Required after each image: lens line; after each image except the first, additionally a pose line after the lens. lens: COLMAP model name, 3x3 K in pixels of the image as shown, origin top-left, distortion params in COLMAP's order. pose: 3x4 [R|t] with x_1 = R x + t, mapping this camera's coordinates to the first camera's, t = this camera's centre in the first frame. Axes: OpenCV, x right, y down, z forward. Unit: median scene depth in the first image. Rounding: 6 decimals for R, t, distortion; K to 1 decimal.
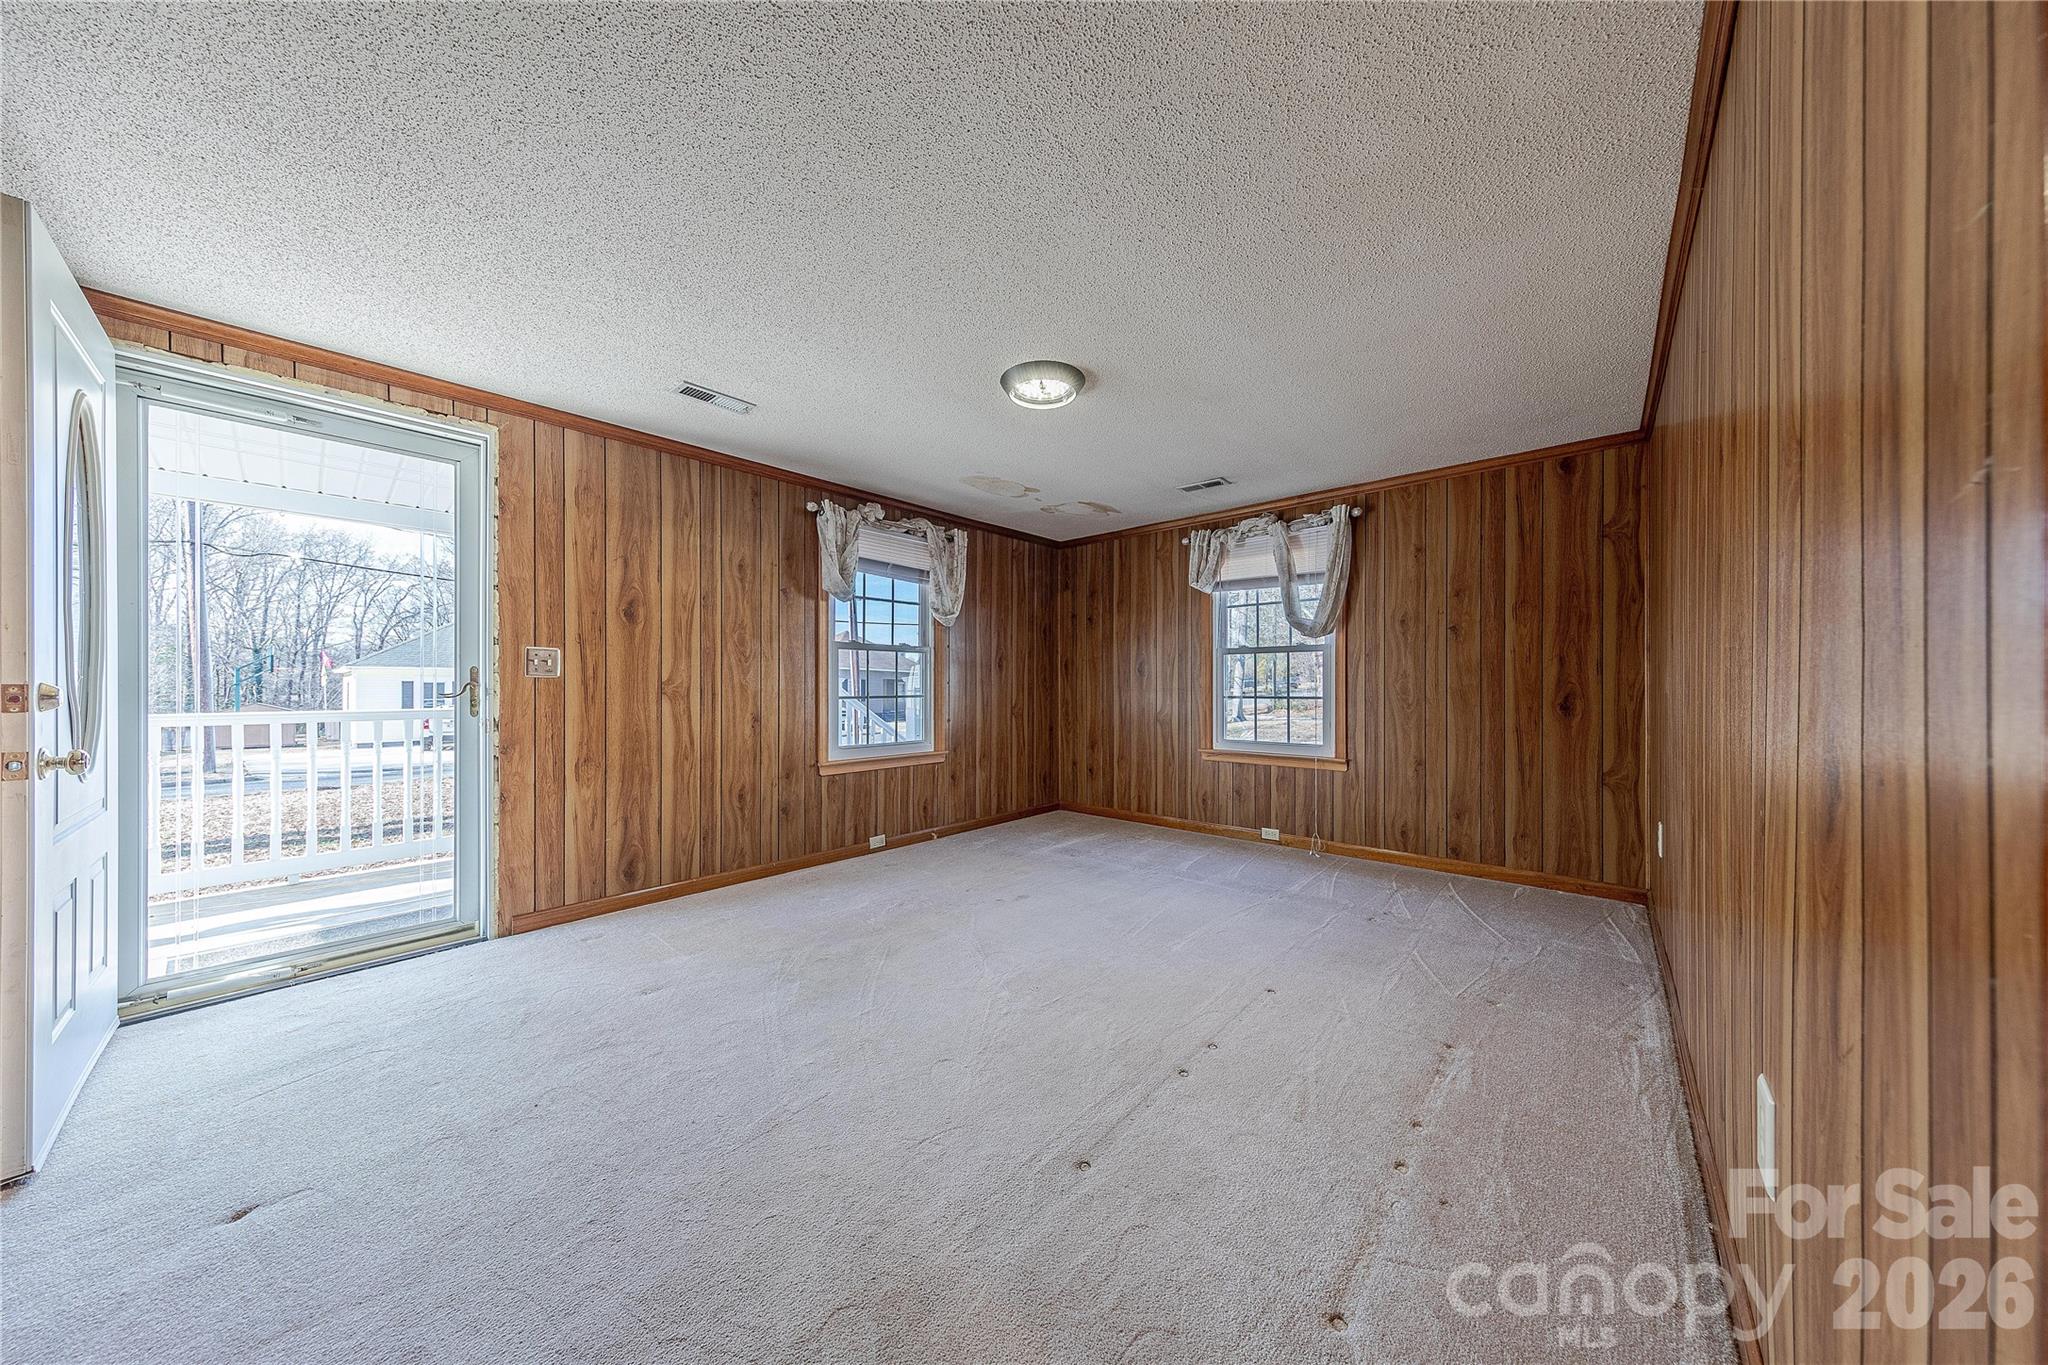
lens RADIAL K [[640.3, 0, 1027.9], [0, 640.3, 687.2], [0, 0, 1]] dist [0.003512, -0.000078]
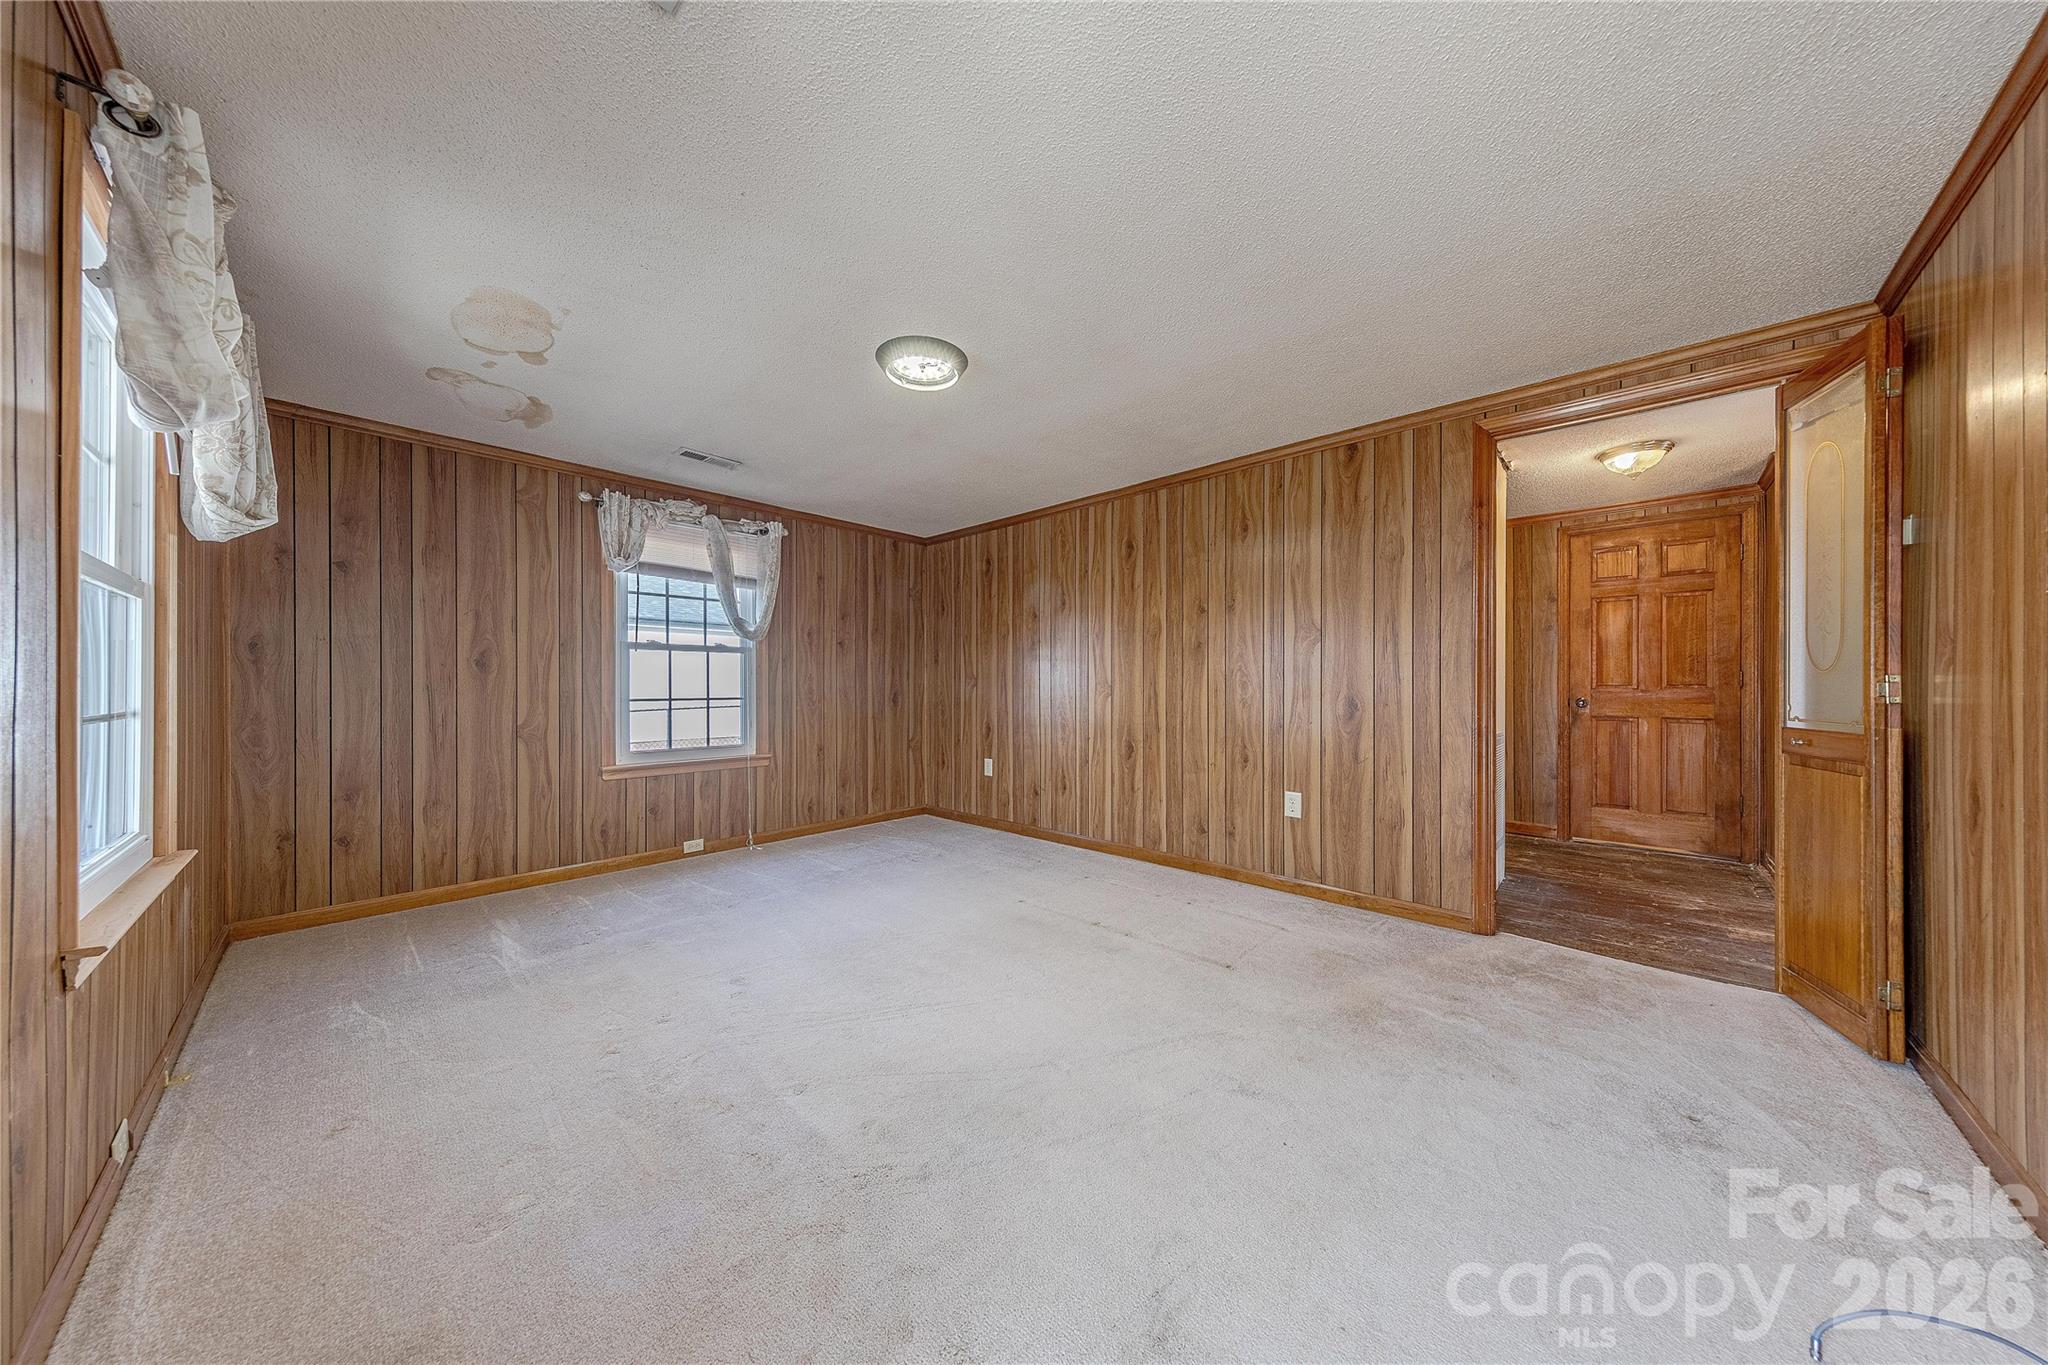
lens RADIAL K [[640.3, 0, 1027.9], [0, 640.3, 687.2], [0, 0, 1]] dist [0.003512, -0.000078]
pose [[0.025121, 0.000351, 0.999684, -0.565688], [-0.000341, 1.000000, -0.000343, -0.001339], [-0.999684, -0.000332, 0.025121, 0.513669]]
